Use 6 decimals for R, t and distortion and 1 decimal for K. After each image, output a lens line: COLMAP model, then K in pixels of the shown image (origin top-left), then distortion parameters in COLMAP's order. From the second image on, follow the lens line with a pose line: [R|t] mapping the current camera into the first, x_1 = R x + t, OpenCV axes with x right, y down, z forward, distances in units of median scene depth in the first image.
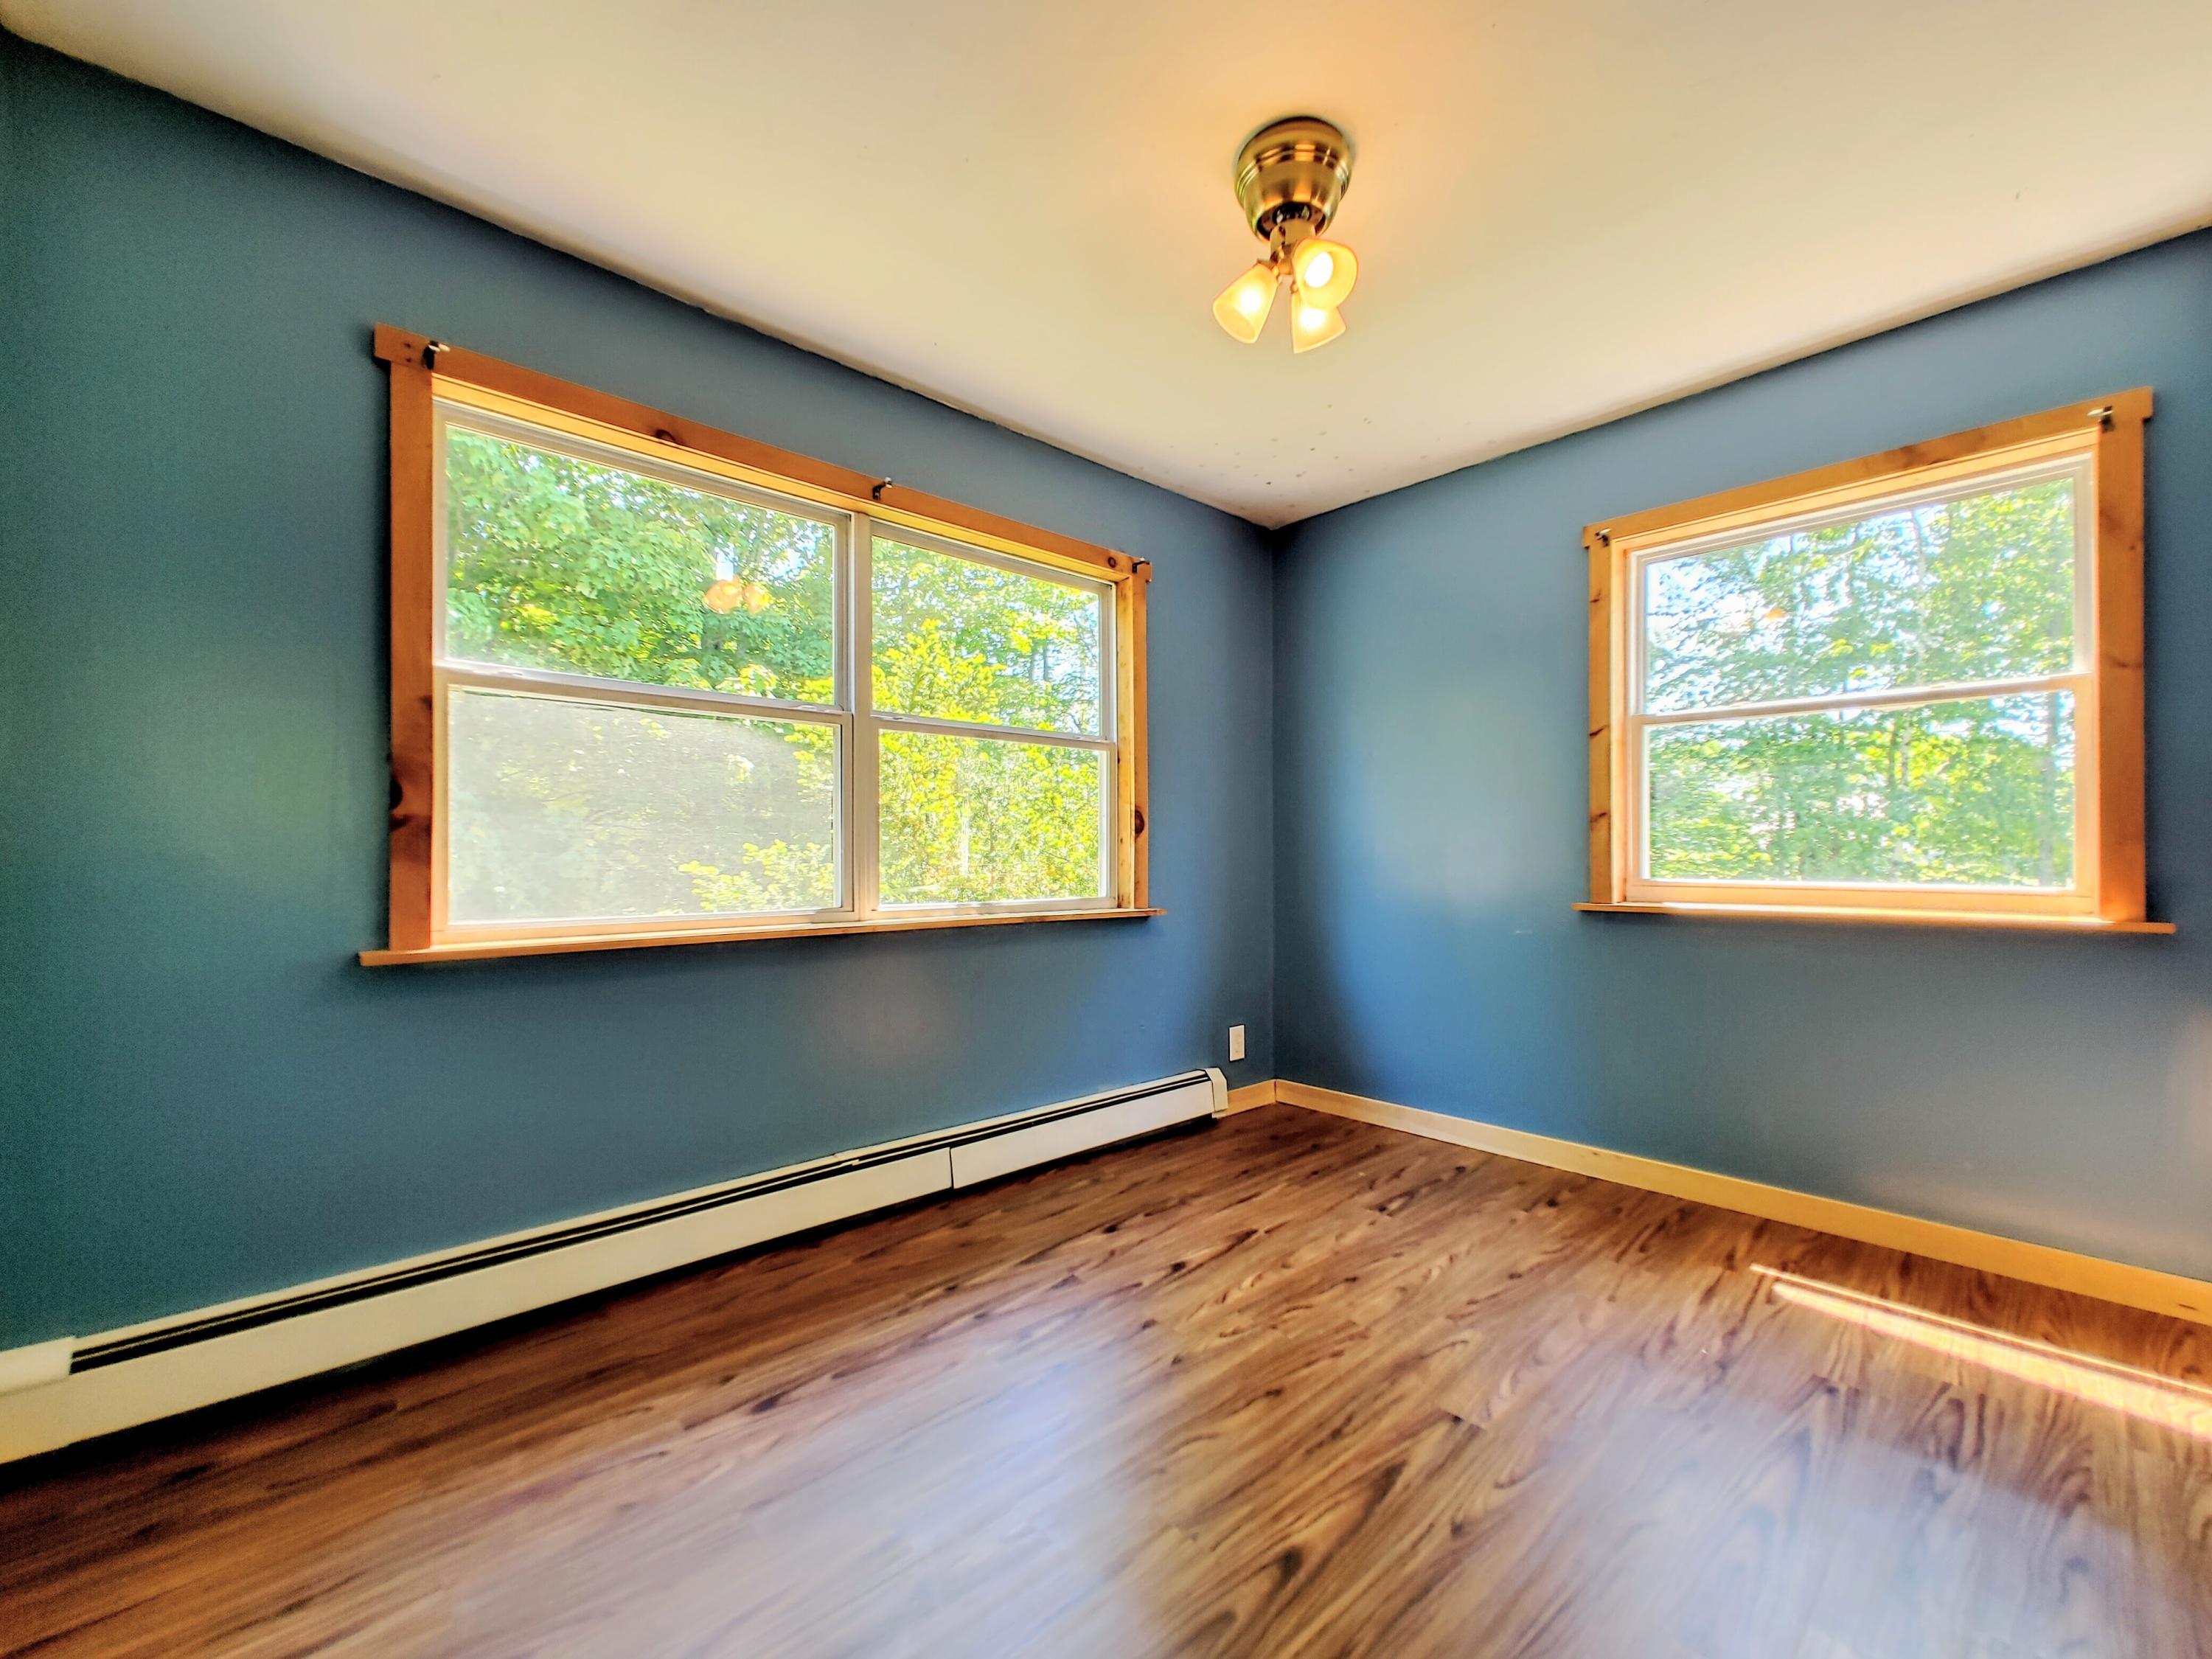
lens RADIAL K [[921.5, 0, 1113.7], [0, 921.5, 848.2], [0, 0, 1]] dist [0.001149, -0.000069]
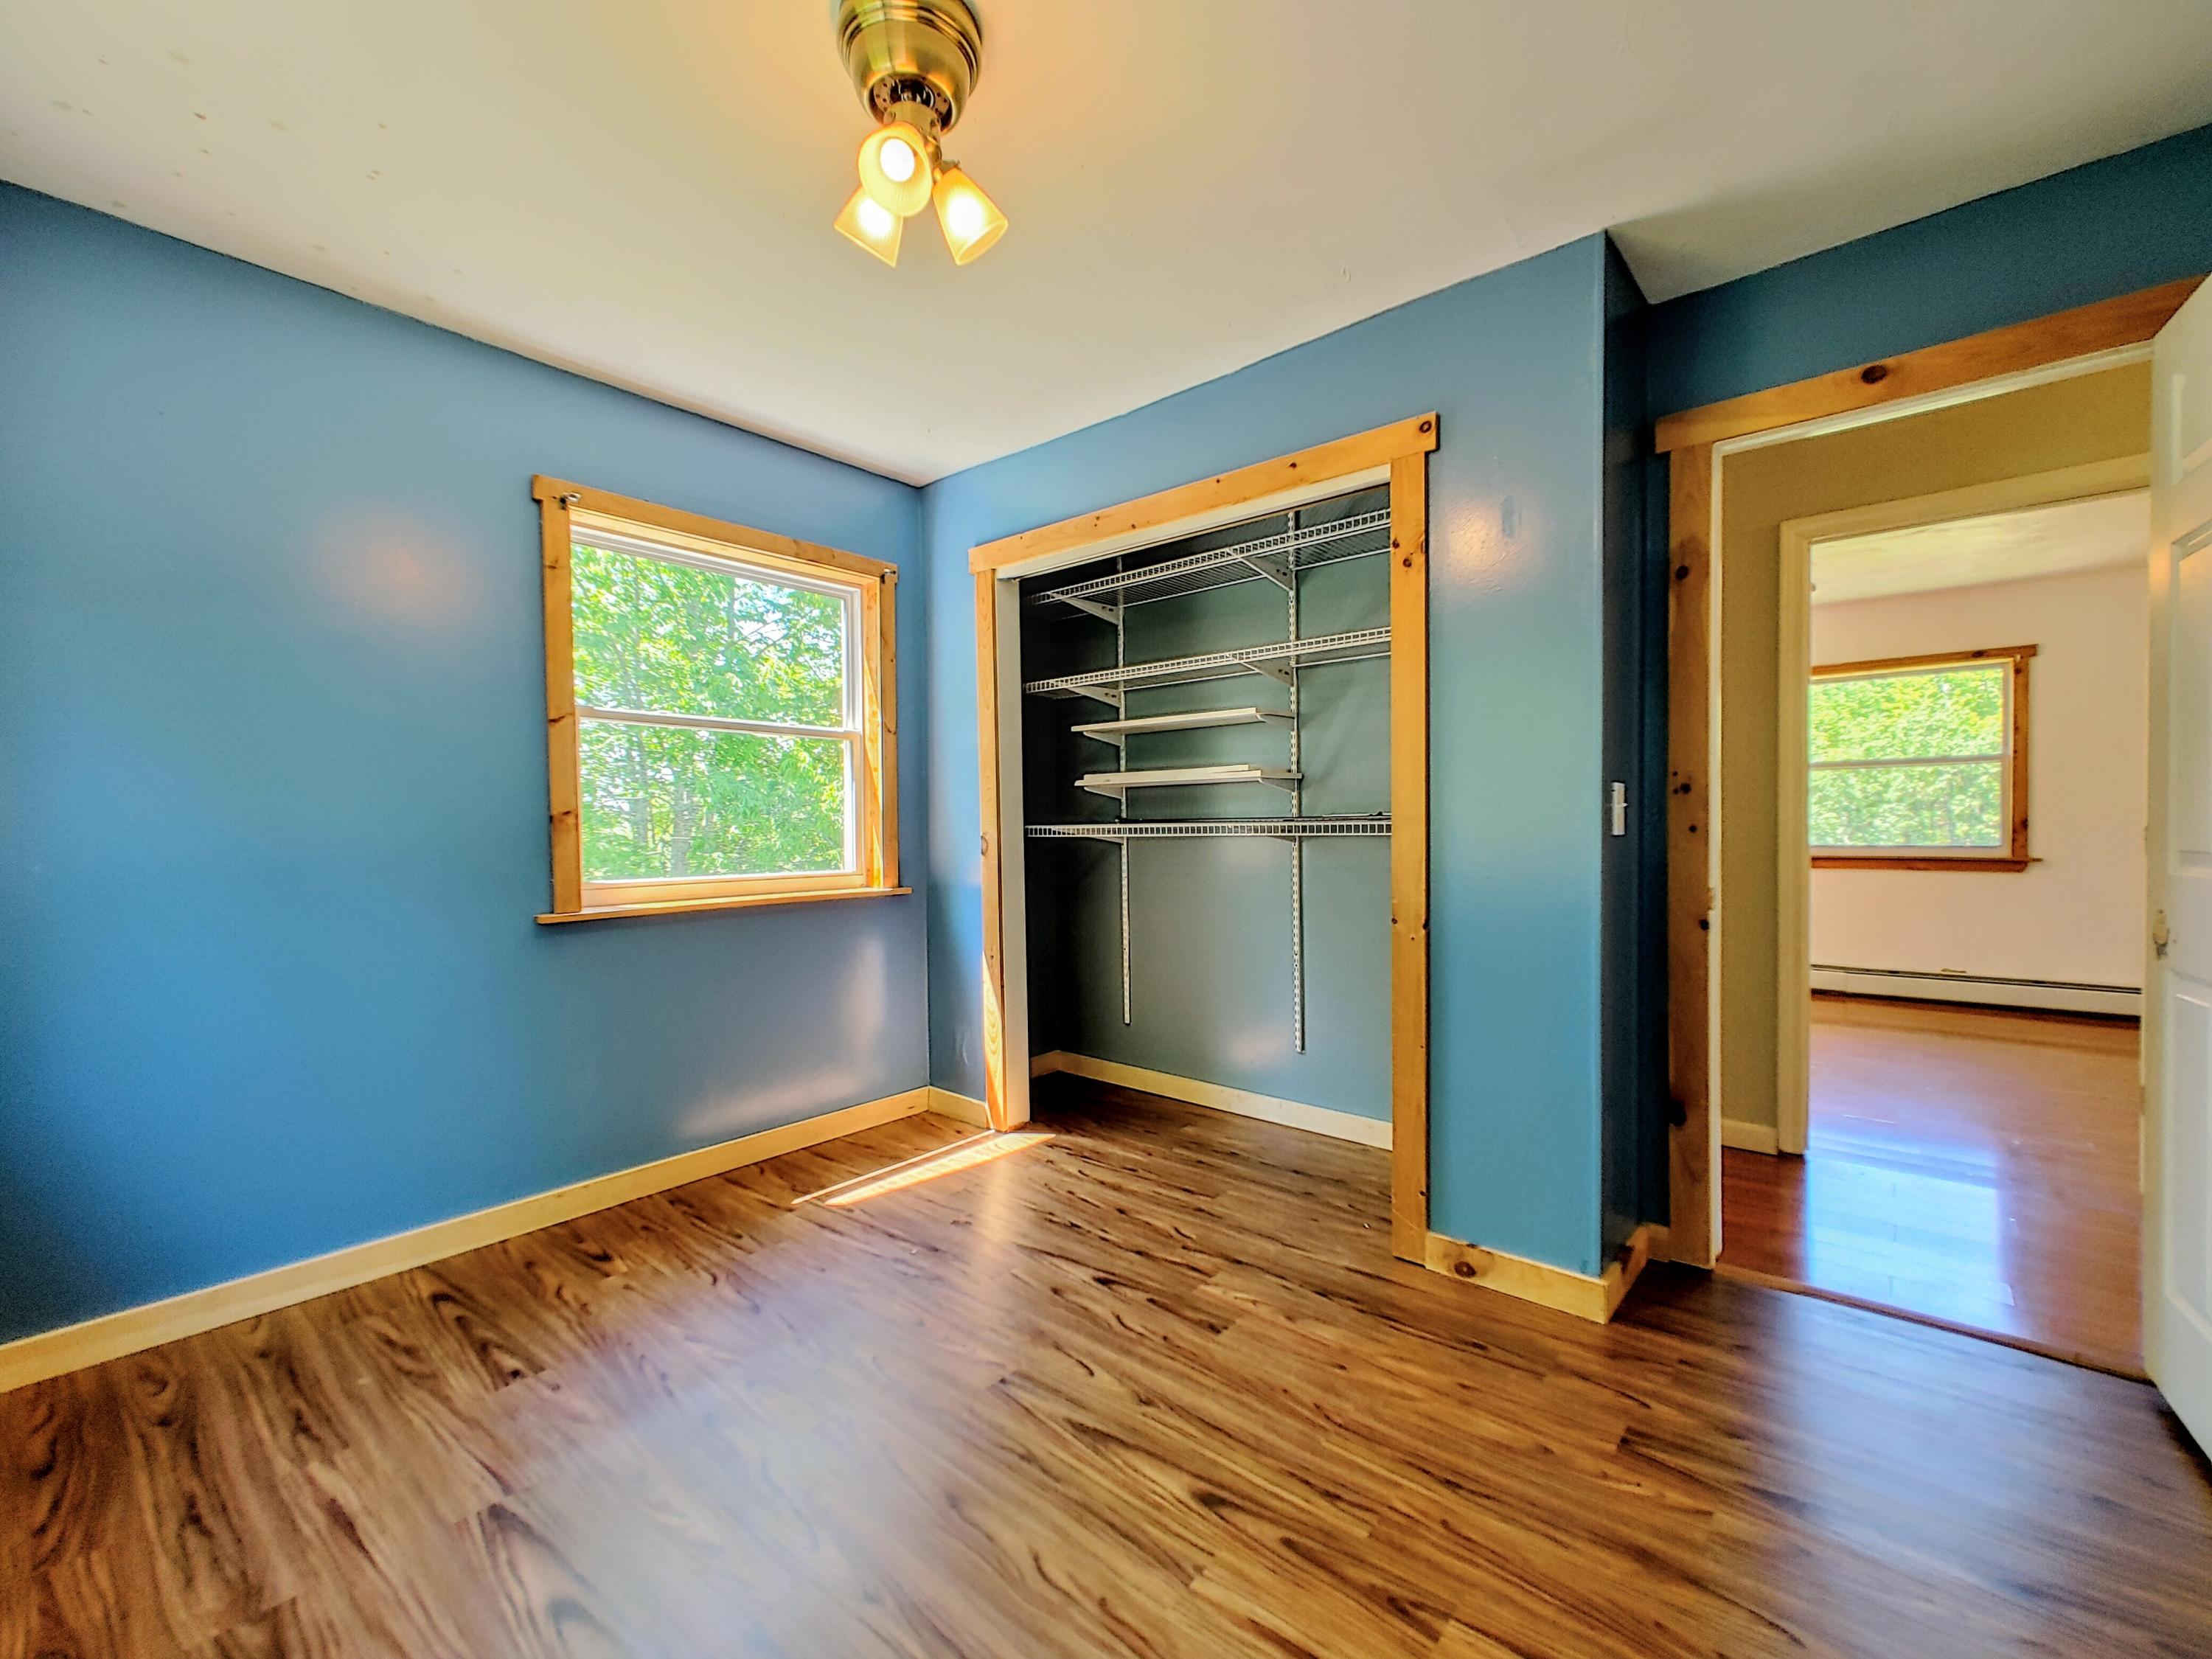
lens RADIAL K [[921.5, 0, 1113.7], [0, 921.5, 848.2], [0, 0, 1]] dist [0.001149, -0.000069]
pose [[-0.122111, -0.023741, 0.992233, -0.470968], [0.002569, 0.999703, 0.024236, -0.025031], [-0.992513, 0.005509, -0.122013, 0.661704]]
